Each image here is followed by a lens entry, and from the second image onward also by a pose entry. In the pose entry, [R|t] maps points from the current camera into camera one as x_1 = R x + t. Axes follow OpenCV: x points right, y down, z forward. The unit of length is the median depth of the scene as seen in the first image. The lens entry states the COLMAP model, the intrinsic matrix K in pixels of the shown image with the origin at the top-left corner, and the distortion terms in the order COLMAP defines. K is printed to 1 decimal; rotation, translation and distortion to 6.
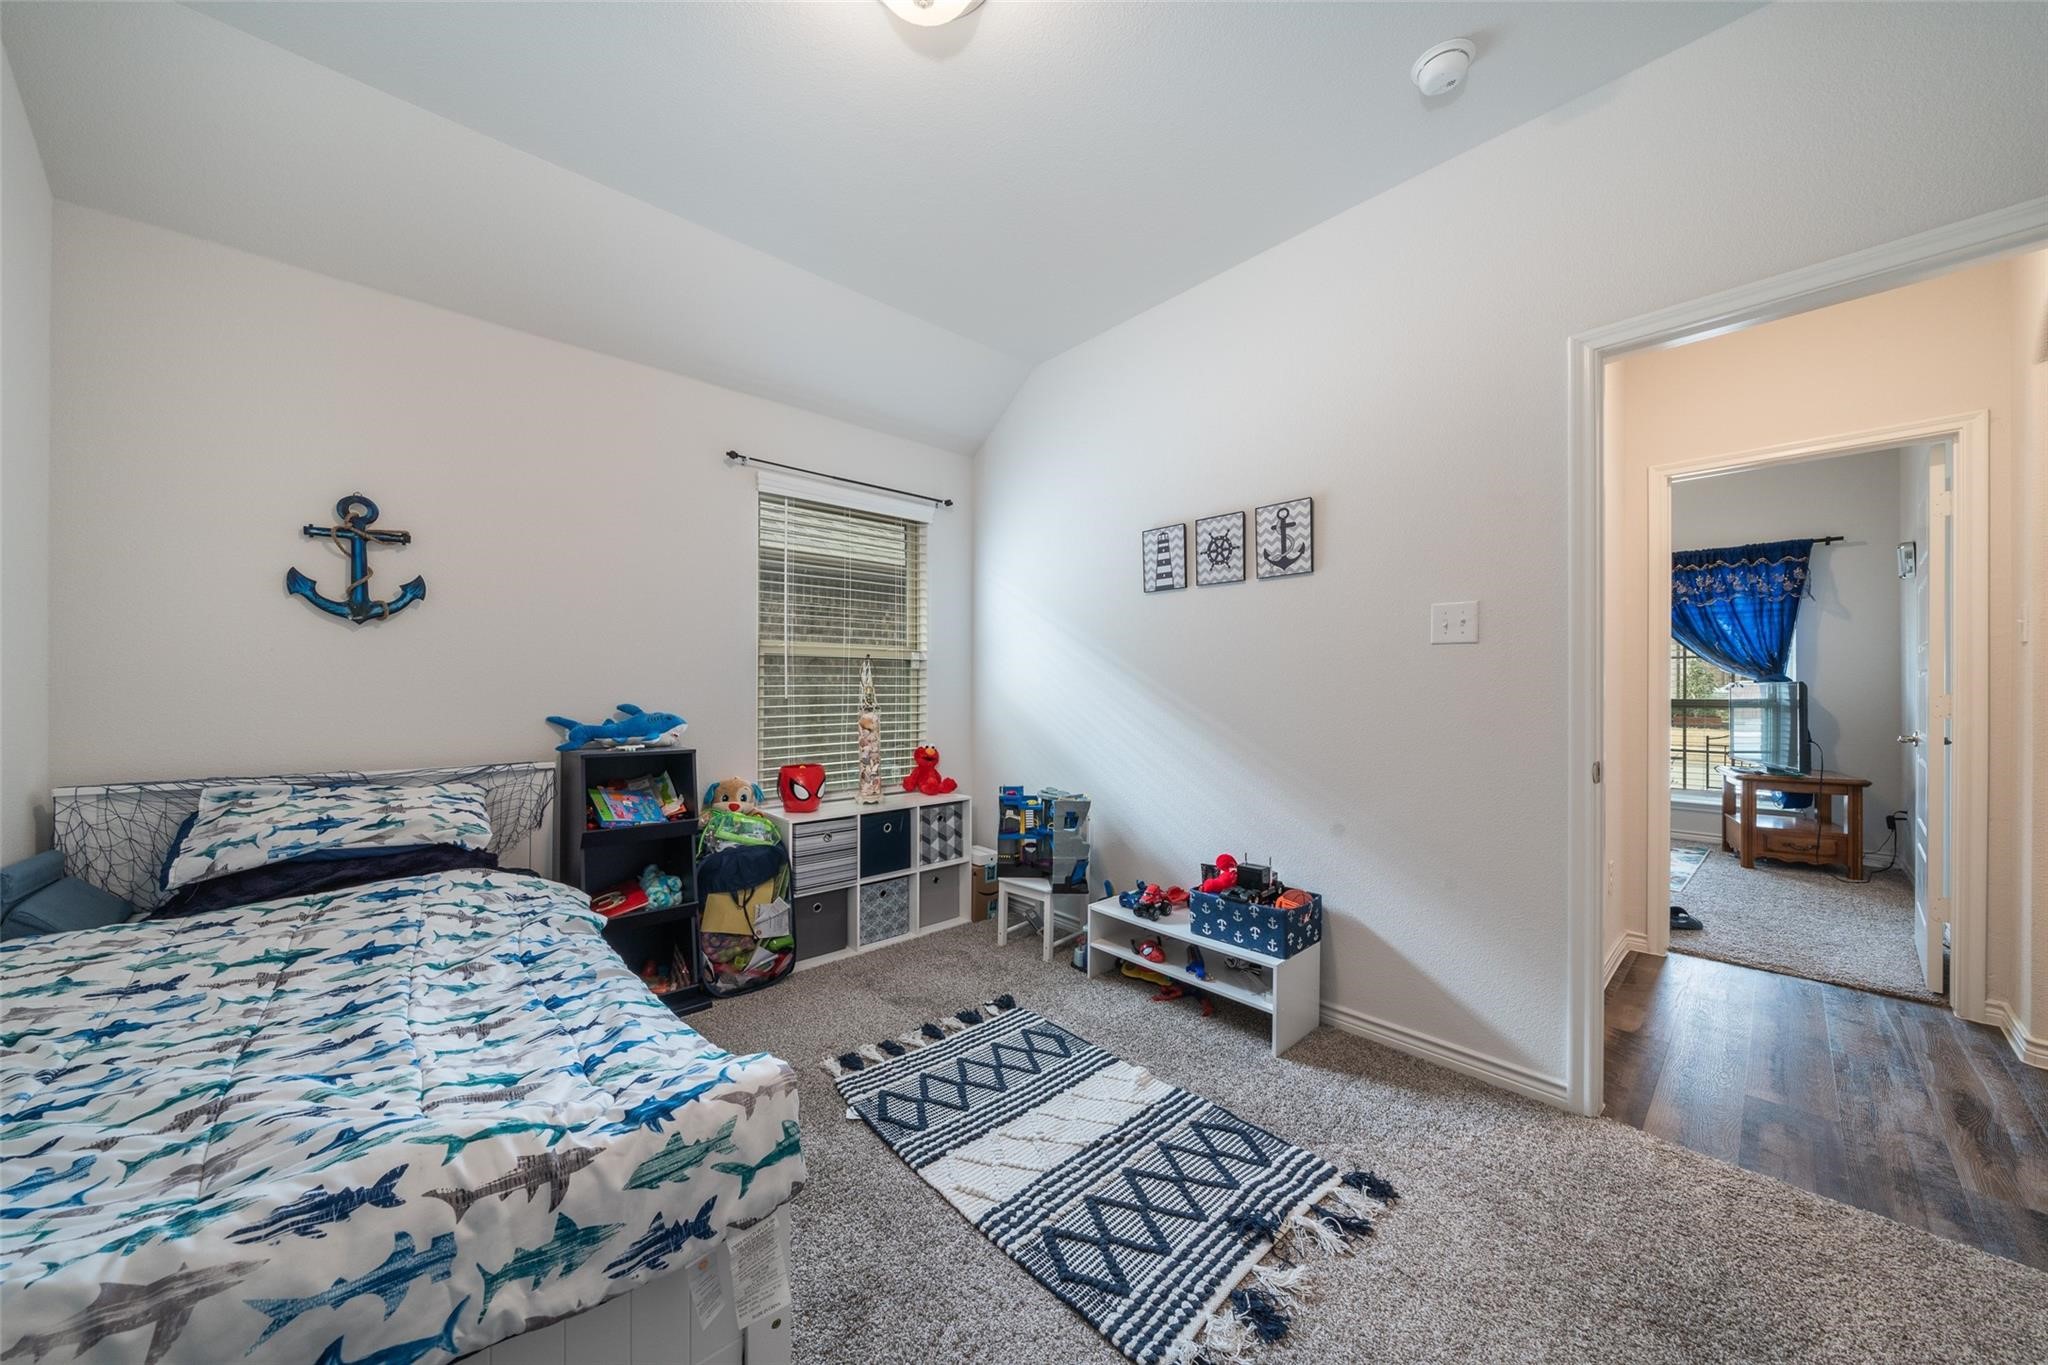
lens RADIAL K [[700.1, 0, 1020.3], [0, 700.1, 684.4], [0, 0, 1]] dist [-0.007129, 0.000469]
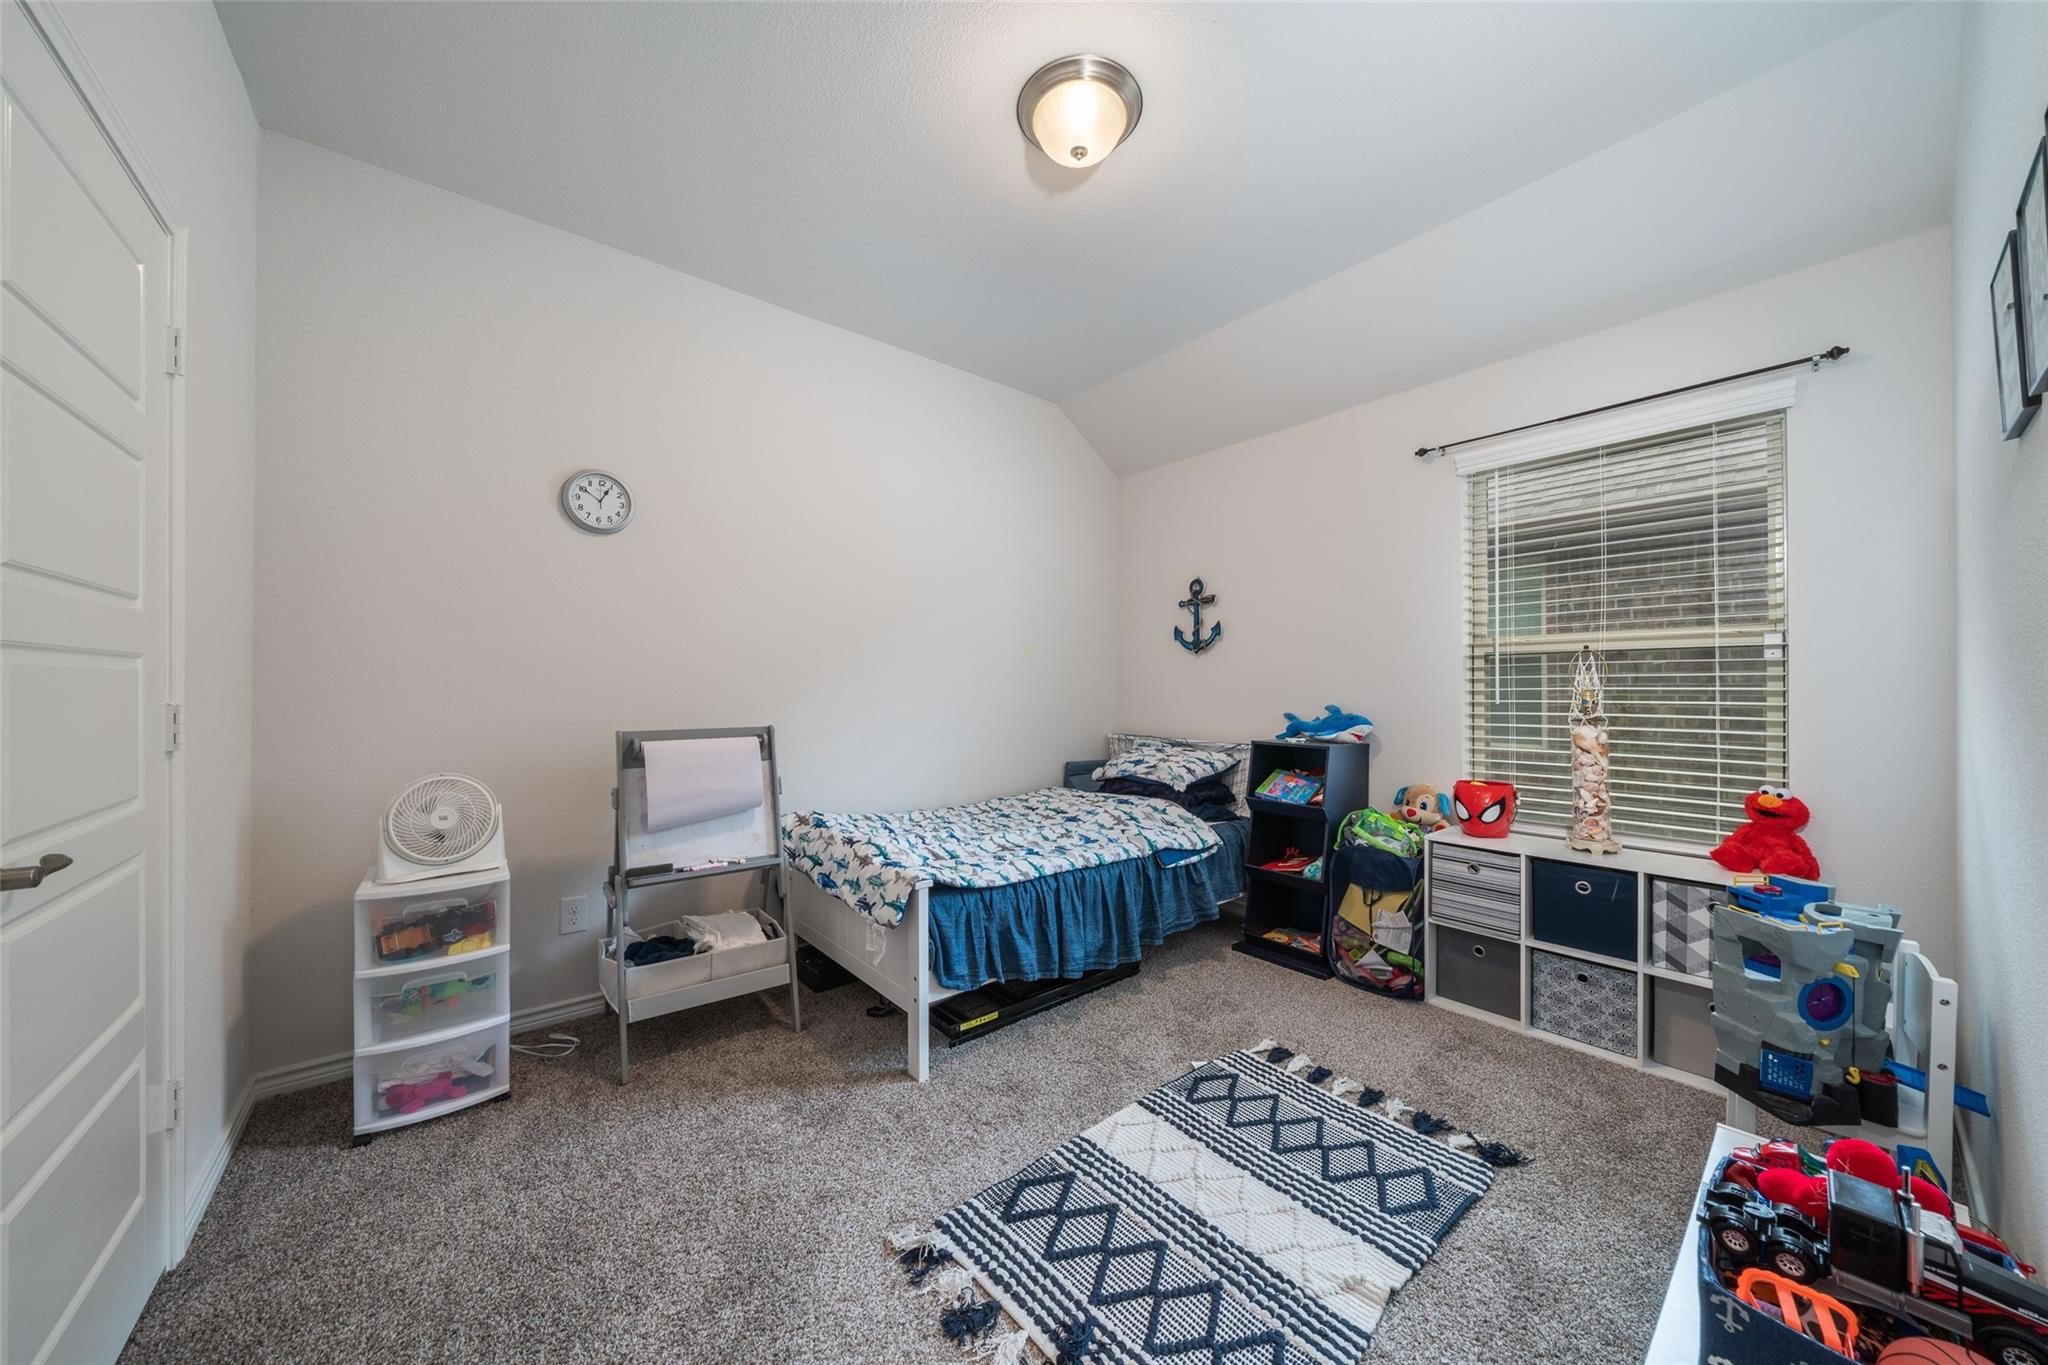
lens RADIAL K [[700.1, 0, 1022.3], [0, 700.1, 686.9], [0, 0, 1]] dist [-0.007129, 0.000469]
pose [[-0.055024, -0.006089, -0.998466, 0.788556], [0.001899, 0.999979, -0.006202, 0.004452], [0.998483, -0.002237, -0.055012, 0.665873]]
